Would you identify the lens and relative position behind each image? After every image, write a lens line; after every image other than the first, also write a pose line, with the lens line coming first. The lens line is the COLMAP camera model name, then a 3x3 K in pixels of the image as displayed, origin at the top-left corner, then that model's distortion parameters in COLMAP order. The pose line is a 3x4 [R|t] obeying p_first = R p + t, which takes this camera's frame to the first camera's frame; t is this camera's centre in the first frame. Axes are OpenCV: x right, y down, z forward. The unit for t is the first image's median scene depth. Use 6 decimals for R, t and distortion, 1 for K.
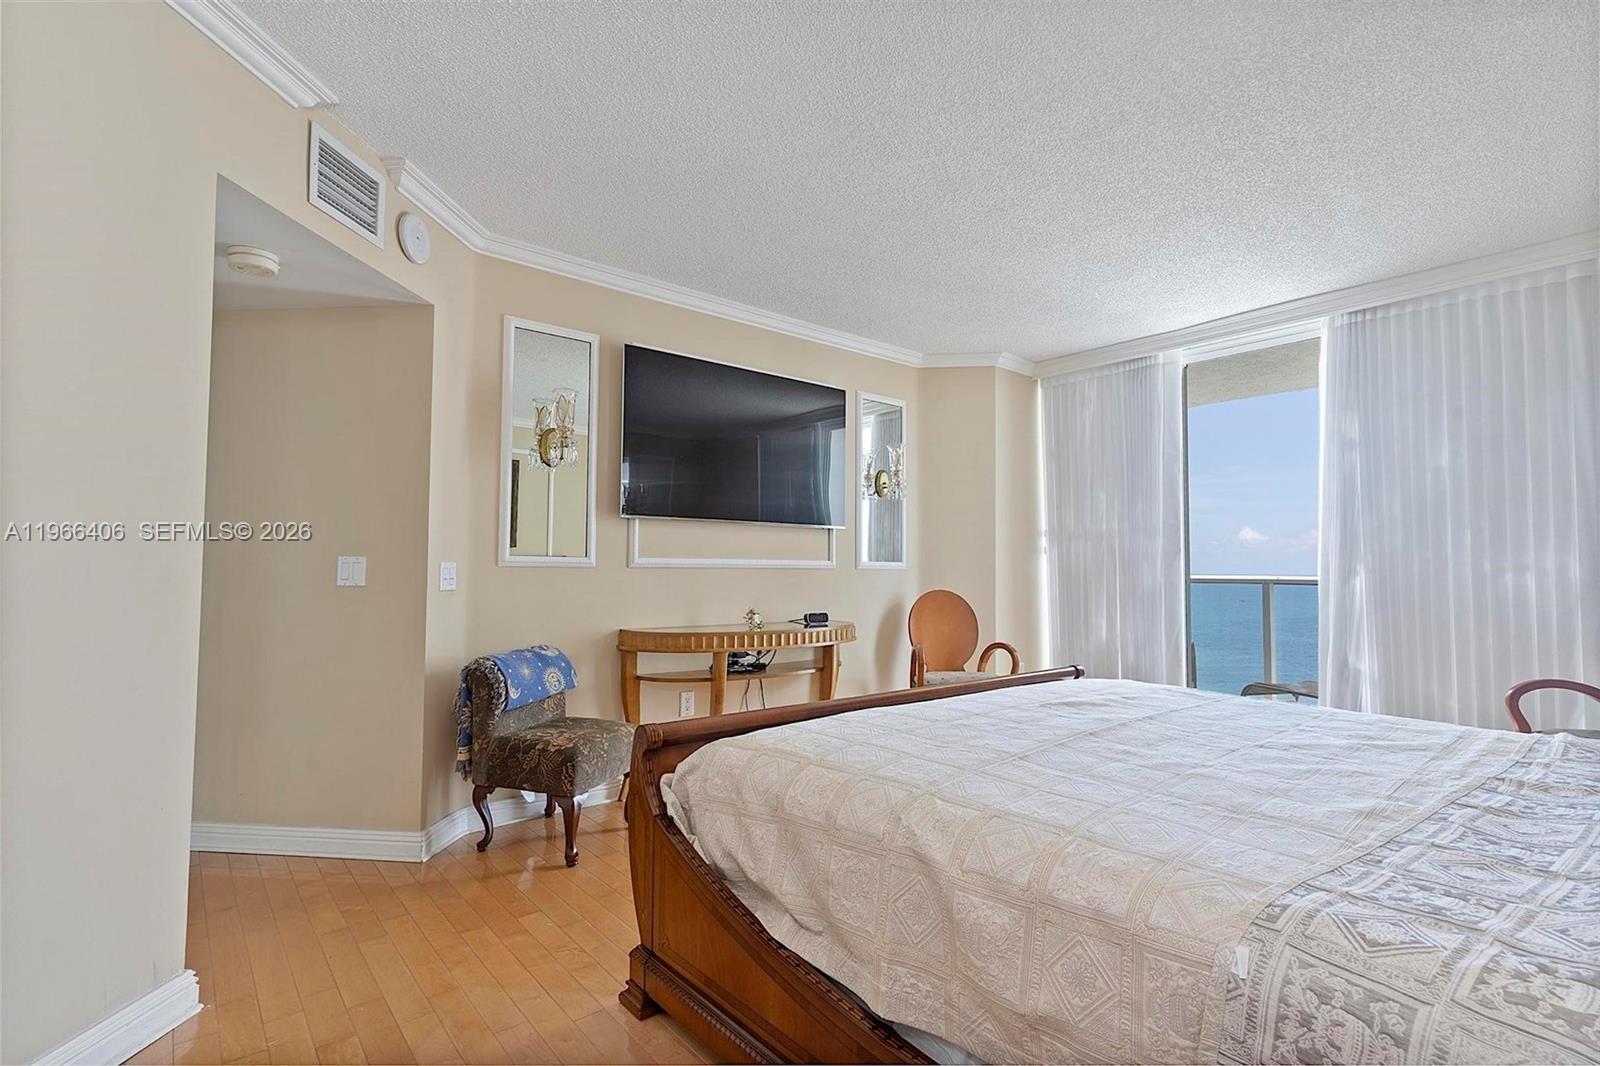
lens RADIAL K [[755.5, 0, 807.1], [0, 755.5, 531.9], [0, 0, 1]] dist [0.002731, -0.000050]
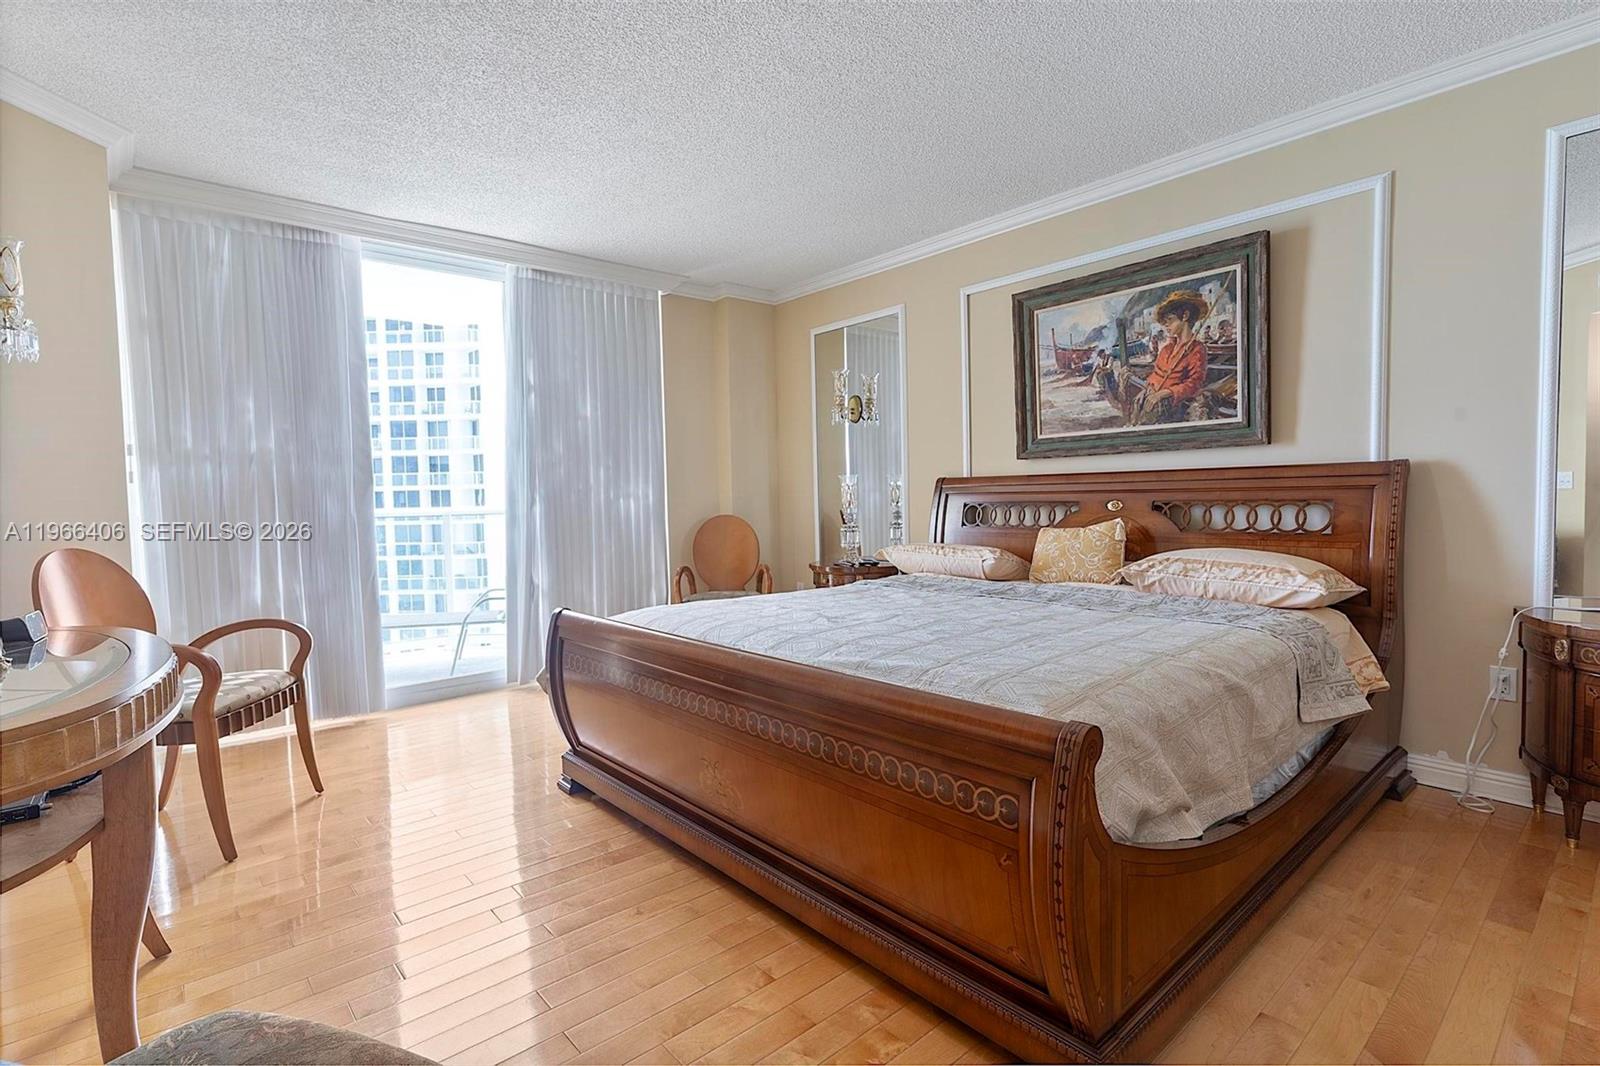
lens RADIAL K [[755.5, 0, 785.5], [0, 755.5, 533.2], [0, 0, 1]] dist [0.002731, -0.000050]
pose [[-0.000192, -0.048193, 0.998838, -0.445415], [-0.021088, 0.998616, 0.048178, 0.041250], [-0.999778, -0.021055, -0.001208, 0.656543]]
